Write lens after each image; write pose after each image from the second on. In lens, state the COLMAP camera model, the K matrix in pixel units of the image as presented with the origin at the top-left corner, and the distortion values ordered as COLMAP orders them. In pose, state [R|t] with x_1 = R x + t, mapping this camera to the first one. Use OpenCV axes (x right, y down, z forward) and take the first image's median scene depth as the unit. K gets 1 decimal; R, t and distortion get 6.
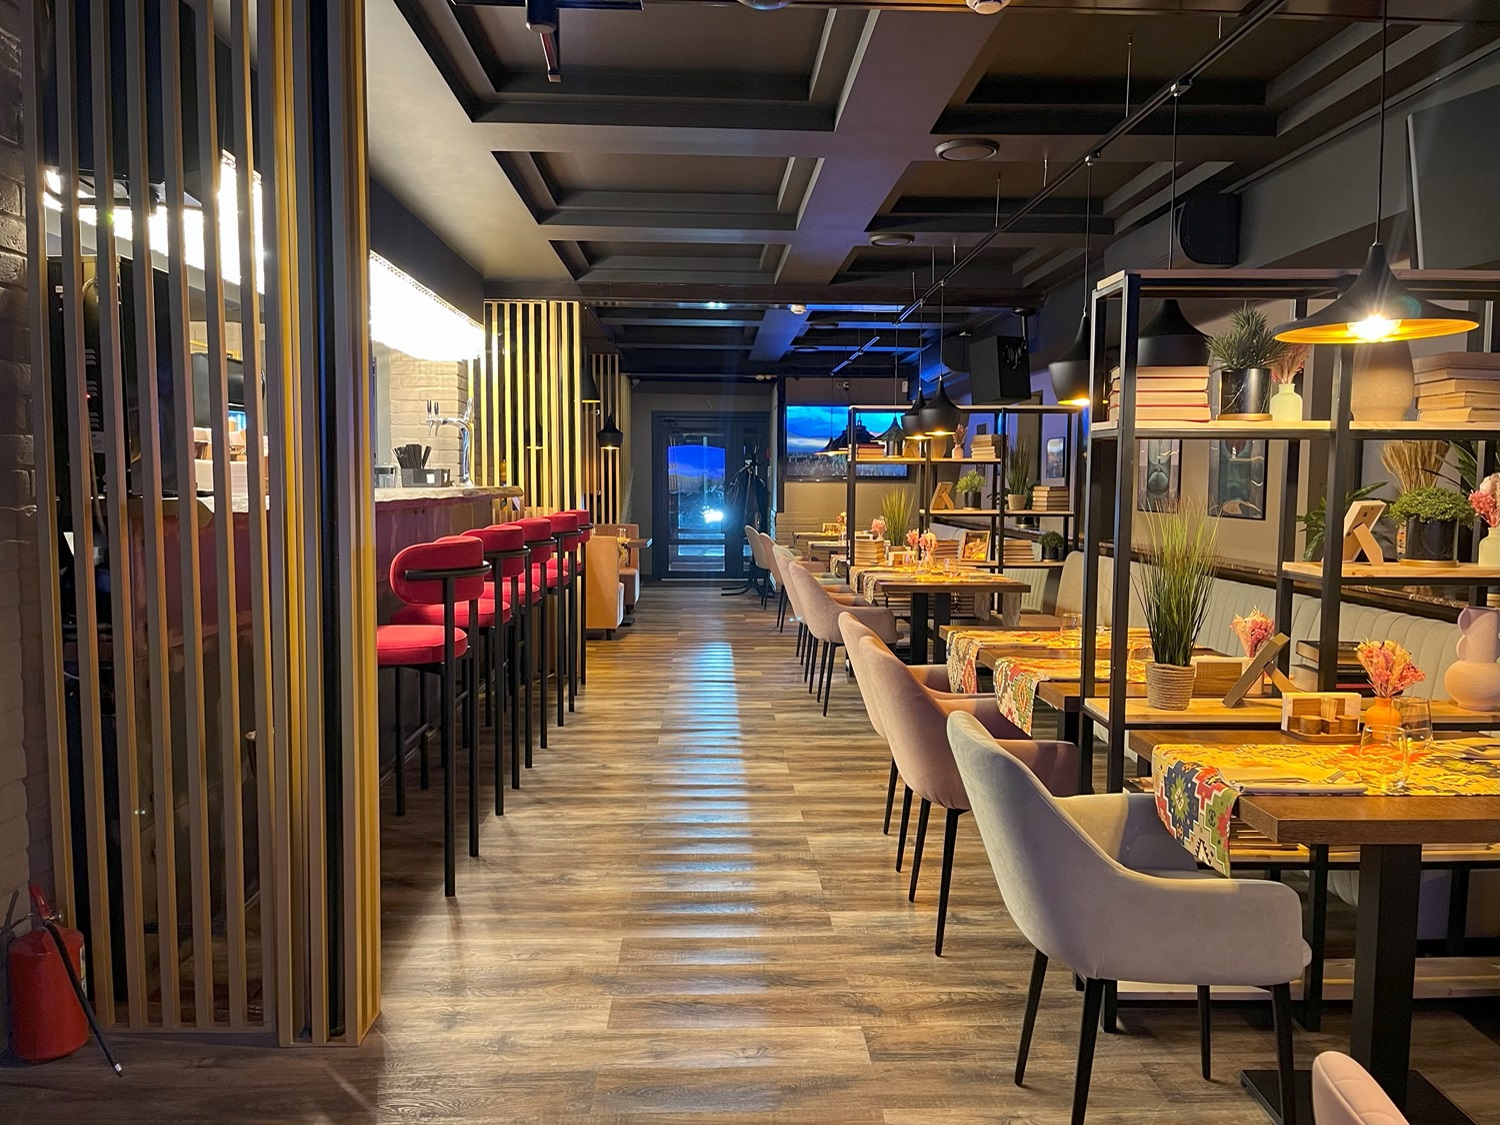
lens RADIAL K [[1132.4, 0, 750.0], [0, 1132.4, 562.5], [0, 0, 1]] dist [0.032731, -0.003977]
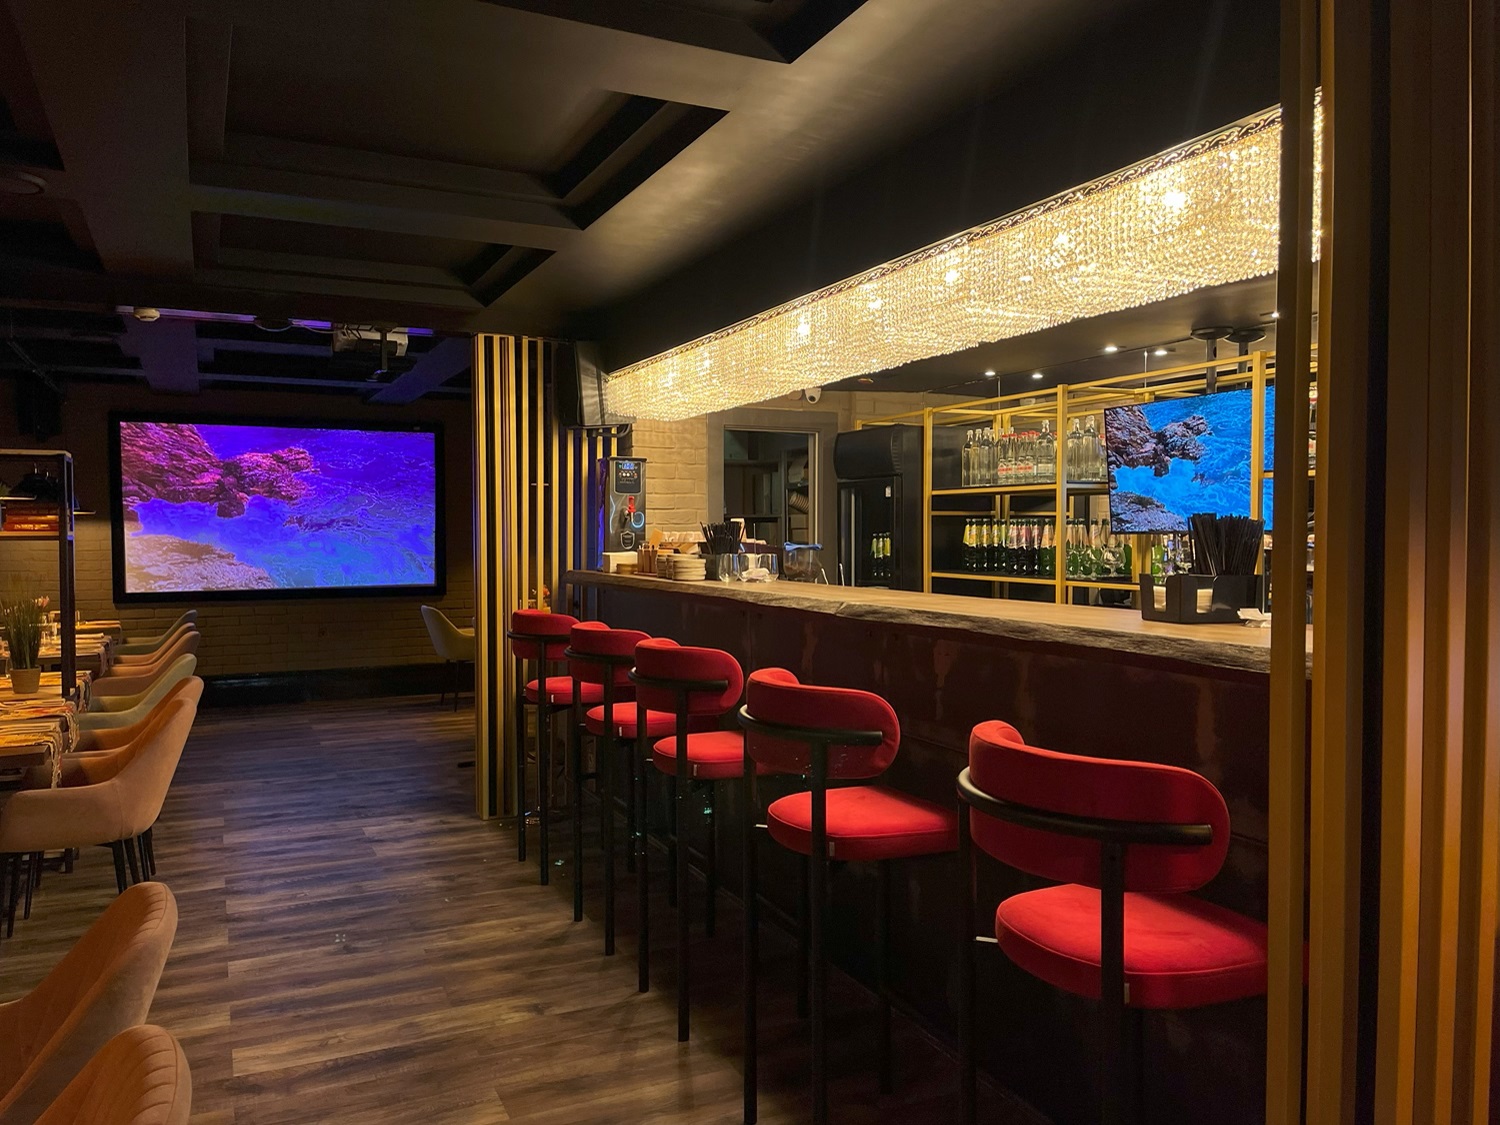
lens RADIAL K [[1132.4, 0, 750.0], [0, 1132.4, 562.5], [0, 0, 1]] dist [0.032731, -0.003977]
pose [[-0.919210, 0.007248, -0.393700, 0.024368], [-0.033060, 0.994880, 0.095505, -0.195772], [0.392377, 0.100804, -0.914264, 2.128557]]
